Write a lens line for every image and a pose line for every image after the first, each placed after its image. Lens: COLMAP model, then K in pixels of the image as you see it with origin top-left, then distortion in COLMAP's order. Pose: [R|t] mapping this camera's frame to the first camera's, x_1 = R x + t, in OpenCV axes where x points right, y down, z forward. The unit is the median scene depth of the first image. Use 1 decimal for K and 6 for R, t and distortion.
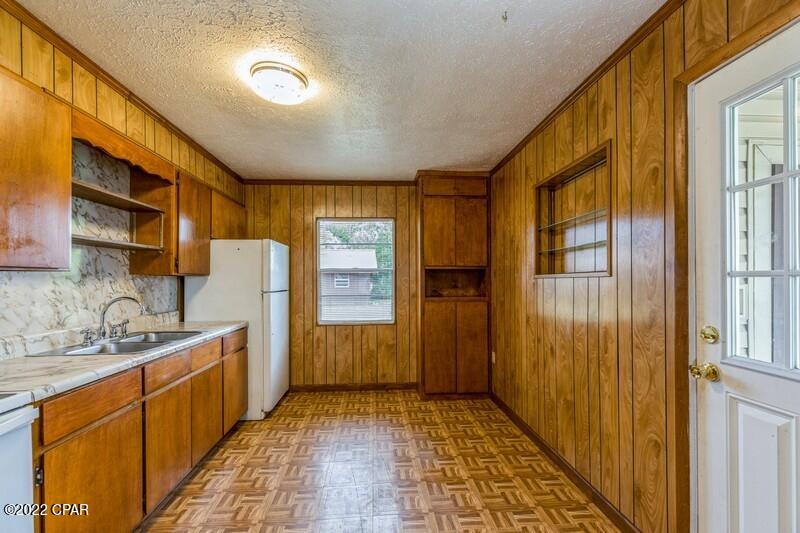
lens RADIAL K [[358.7, 0, 401.8], [0, 358.7, 279.1], [0, 0, 1]] dist [0.002017, 0.000098]
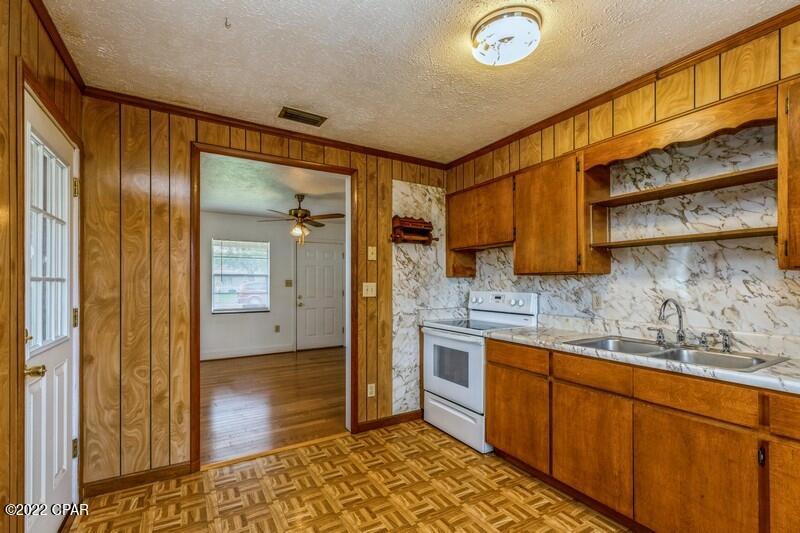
lens RADIAL K [[358.7, 0, 401.8], [0, 358.7, 279.1], [0, 0, 1]] dist [0.002017, 0.000098]
pose [[-0.892896, 0.003866, -0.450247, 0.157824], [0.008294, 0.999935, -0.007862, 0.002226], [0.450187, -0.010754, -0.892869, 1.072826]]
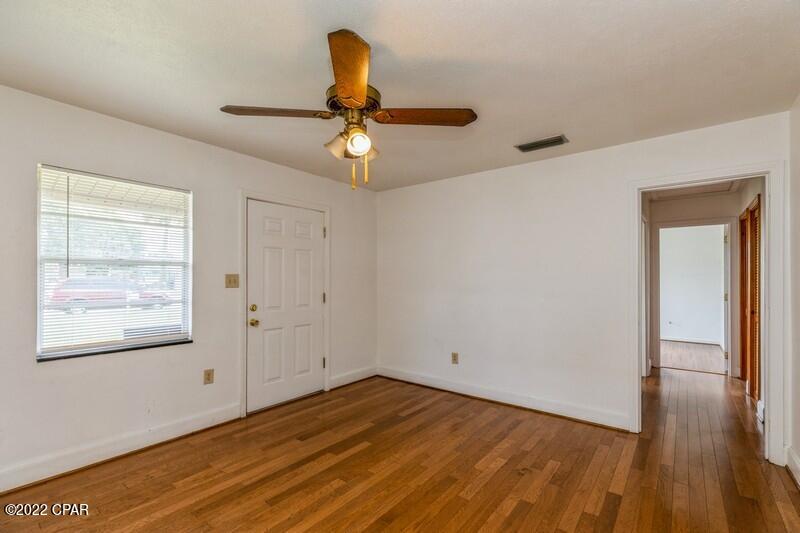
lens RADIAL K [[360.0, 0, 403.0], [0, 360.0, 275.7], [0, 0, 1]] dist [0.001569, -0.000314]
pose [[-0.670705, -0.000593, -0.741724, 0.246624], [0.002308, 0.999993, -0.002886, -0.006156], [0.741721, -0.003647, -0.670699, -0.064987]]
